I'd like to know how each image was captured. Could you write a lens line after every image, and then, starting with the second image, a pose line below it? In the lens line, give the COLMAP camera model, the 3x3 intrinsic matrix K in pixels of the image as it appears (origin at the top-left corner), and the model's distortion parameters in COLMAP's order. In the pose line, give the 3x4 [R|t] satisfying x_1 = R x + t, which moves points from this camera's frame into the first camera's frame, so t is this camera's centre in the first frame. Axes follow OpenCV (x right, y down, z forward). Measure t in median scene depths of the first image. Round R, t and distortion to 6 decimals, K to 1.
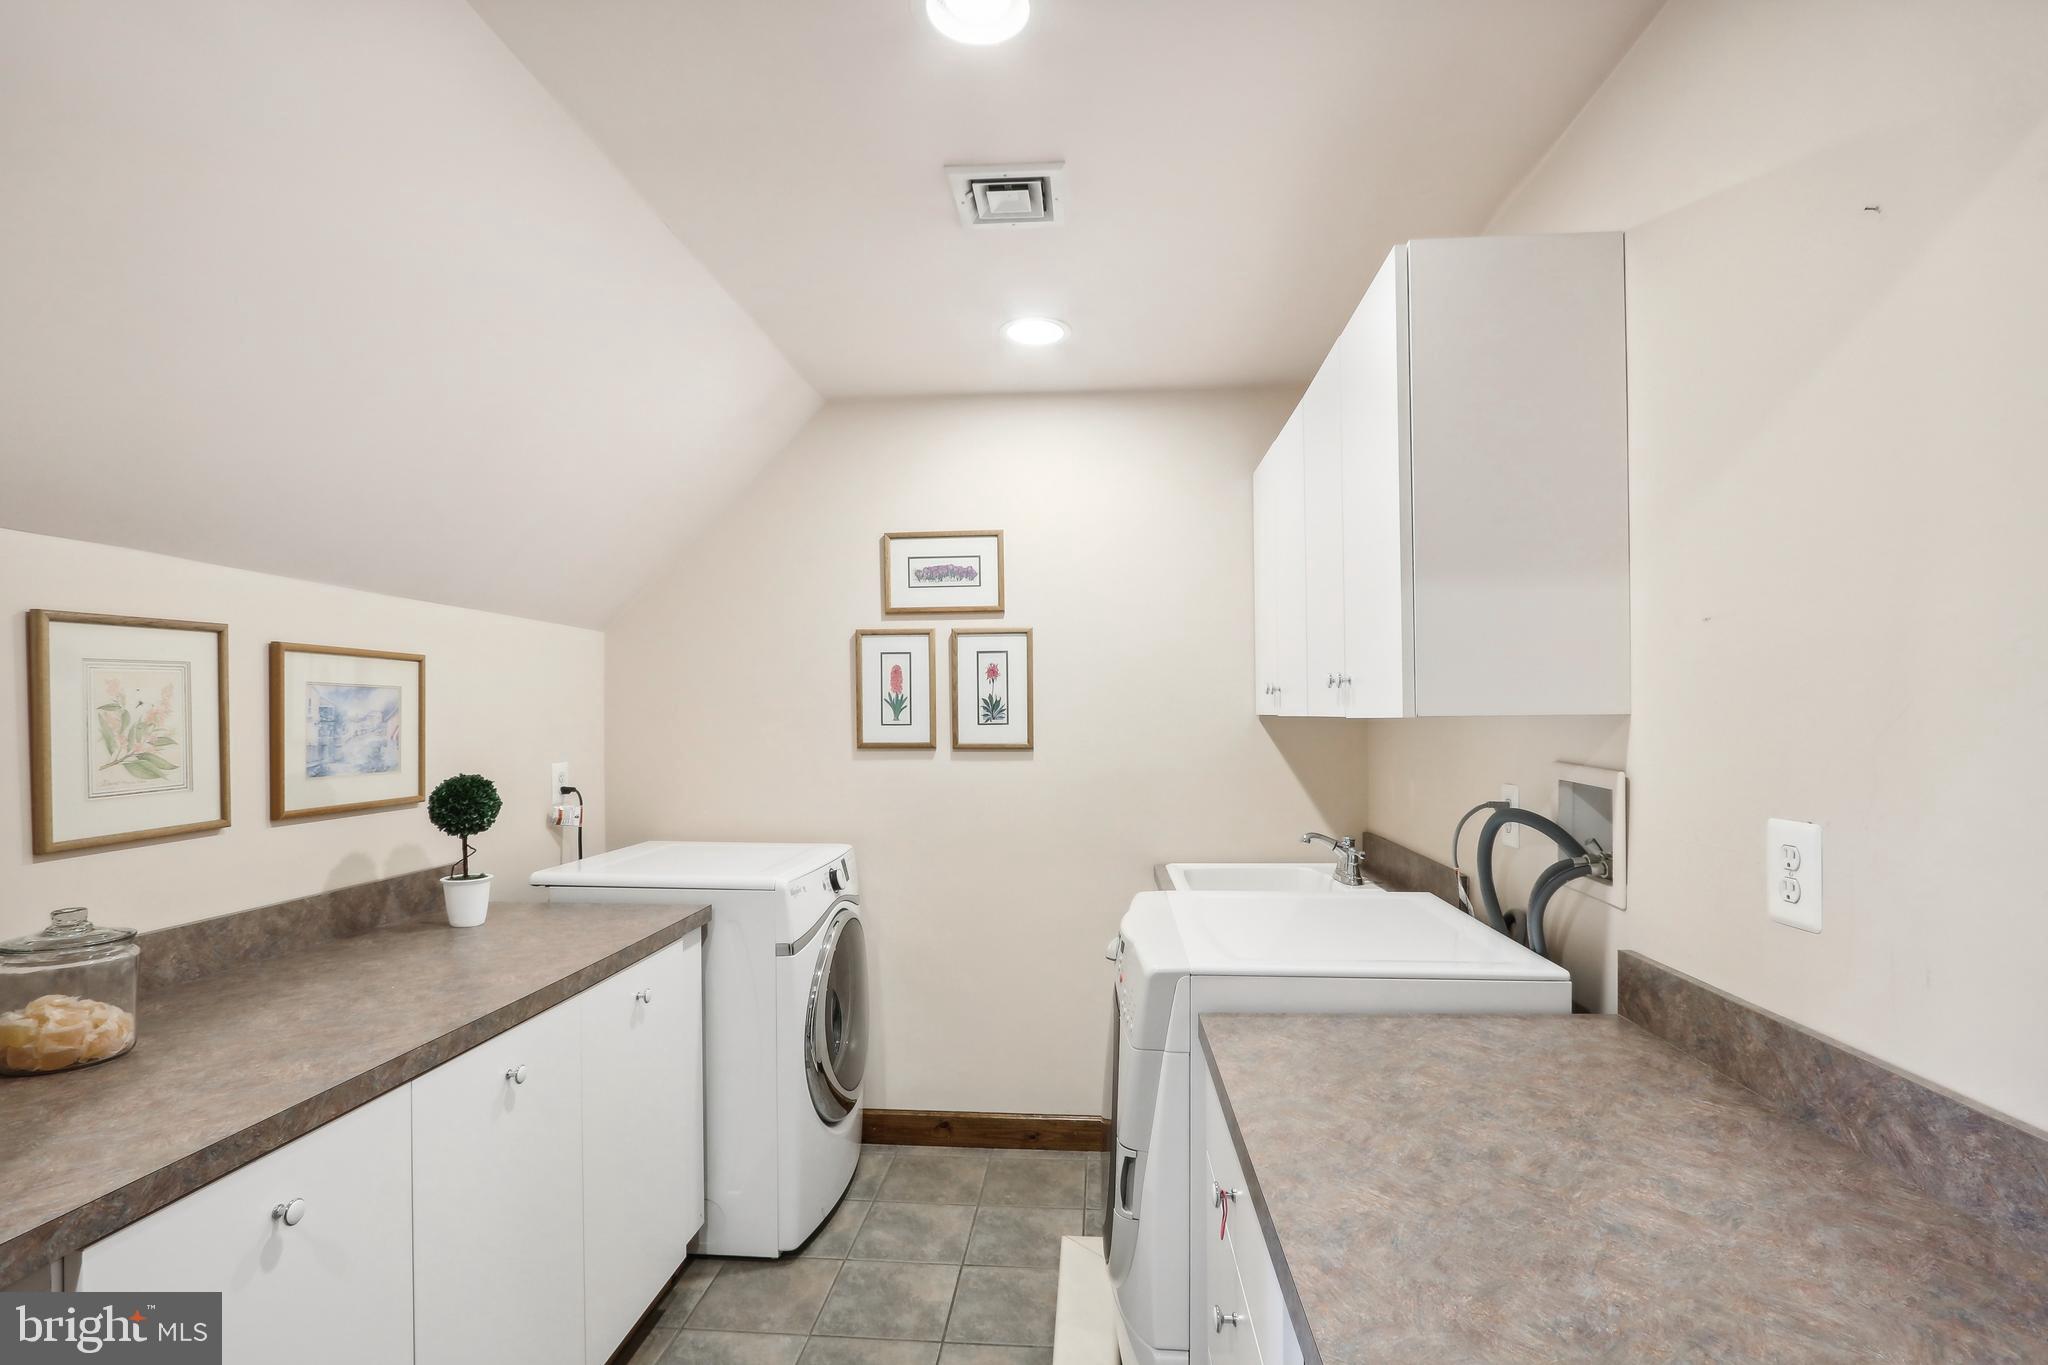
lens RADIAL K [[985.4, 0, 1019.1], [0, 985.4, 716.5], [0, 0, 1]] dist [-0.006076, -0.000318]
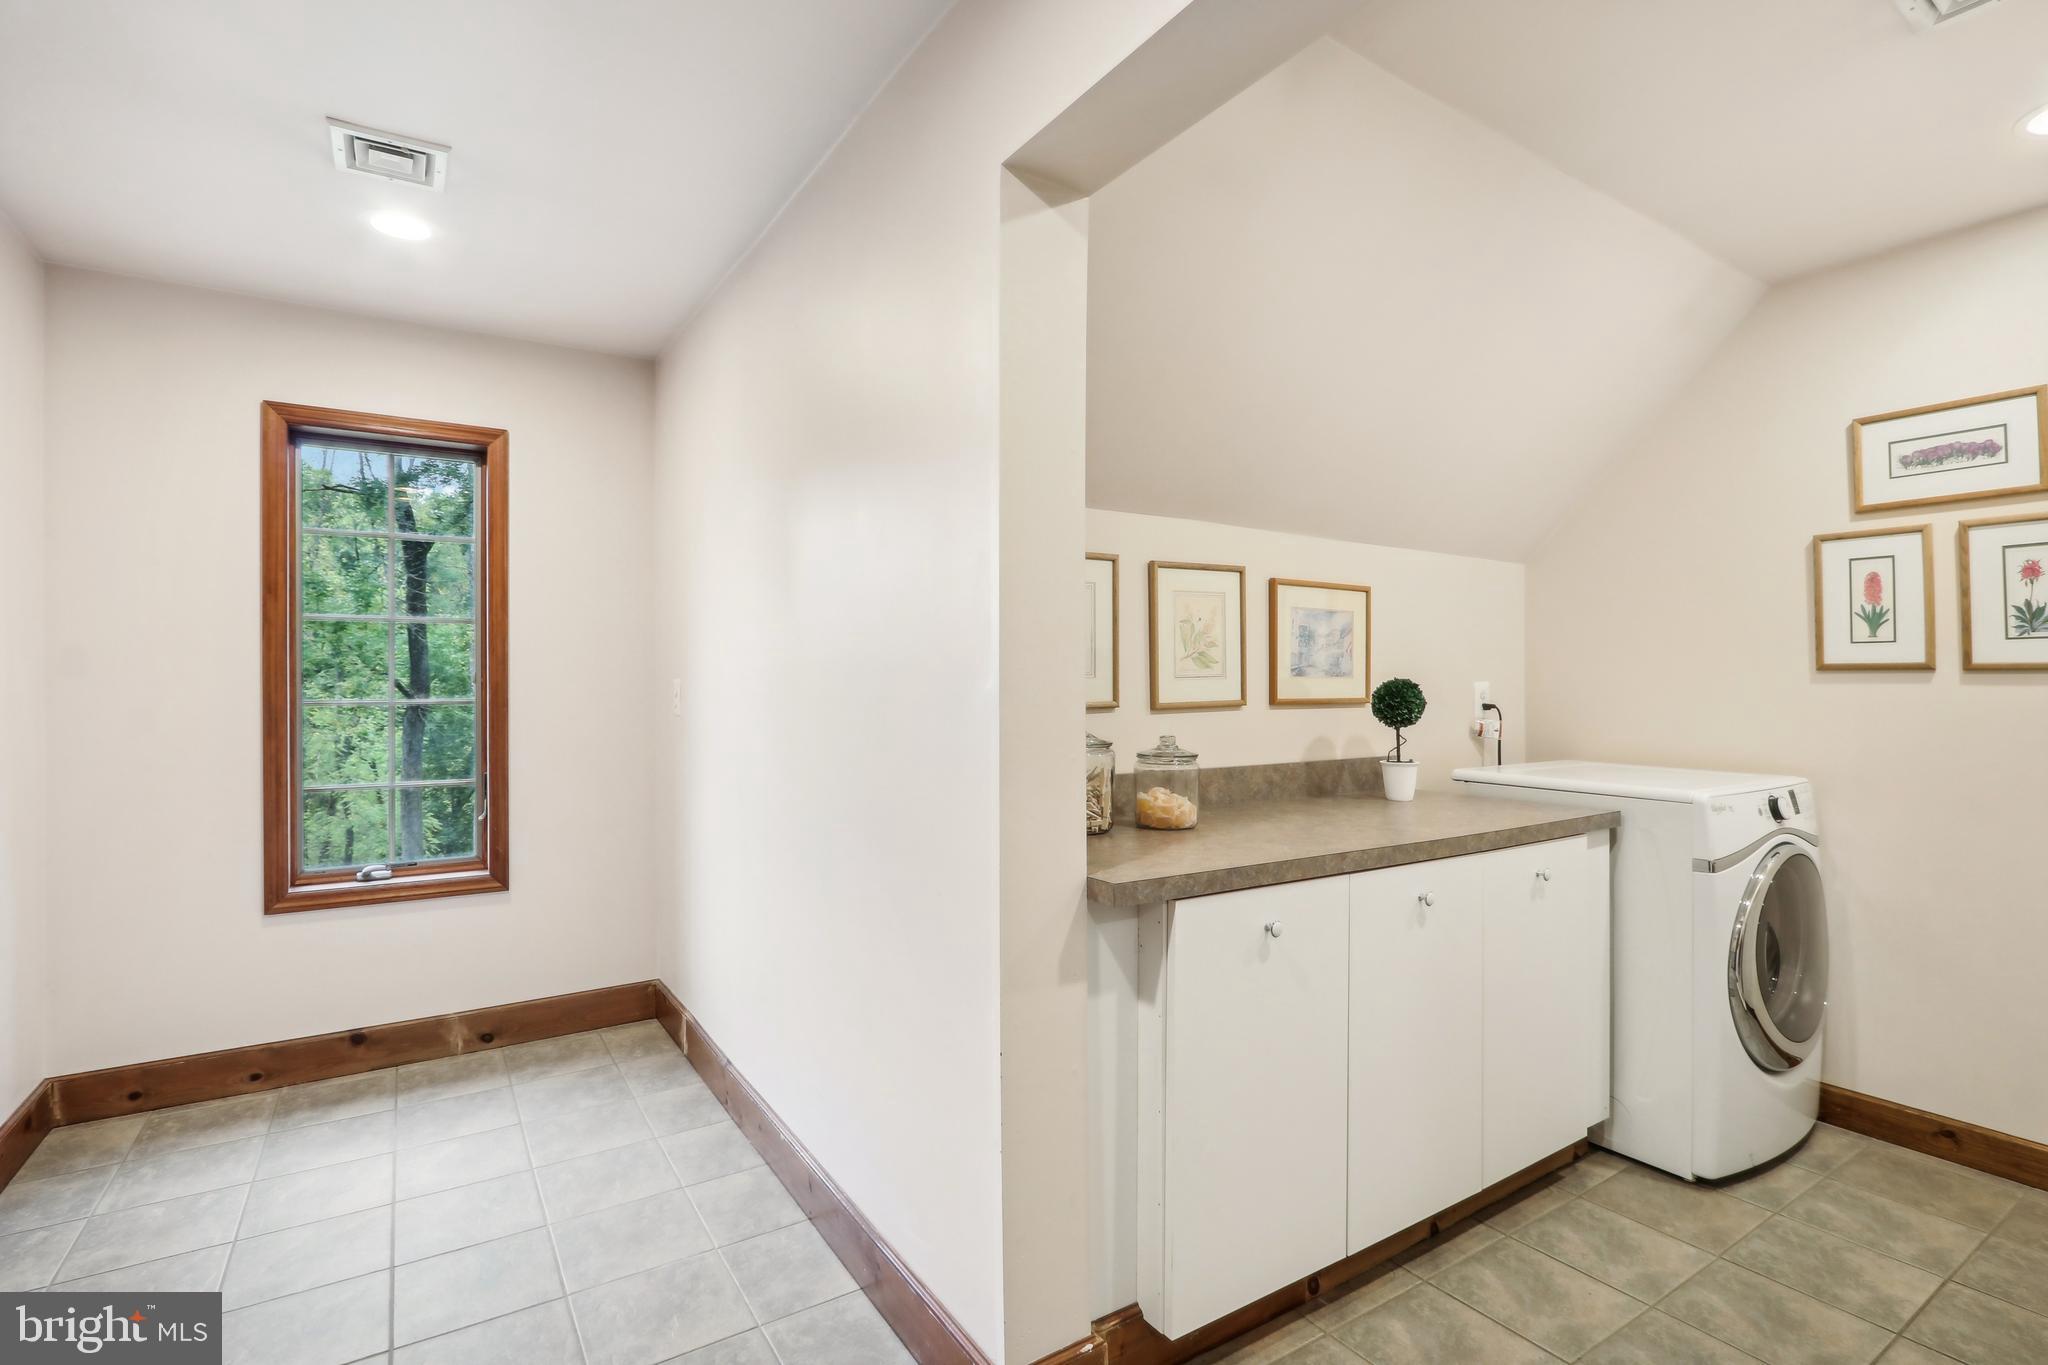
lens RADIAL K [[968.9, 0, 1016.8], [0, 968.9, 679.0], [0, 0, 1]] dist [-0.021173, 0.004901]
pose [[0.611592, 0.000119, -0.791173, 0.099800], [-0.004509, 0.999984, -0.003335, 0.060555], [0.791161, 0.005607, 0.611583, -0.119605]]
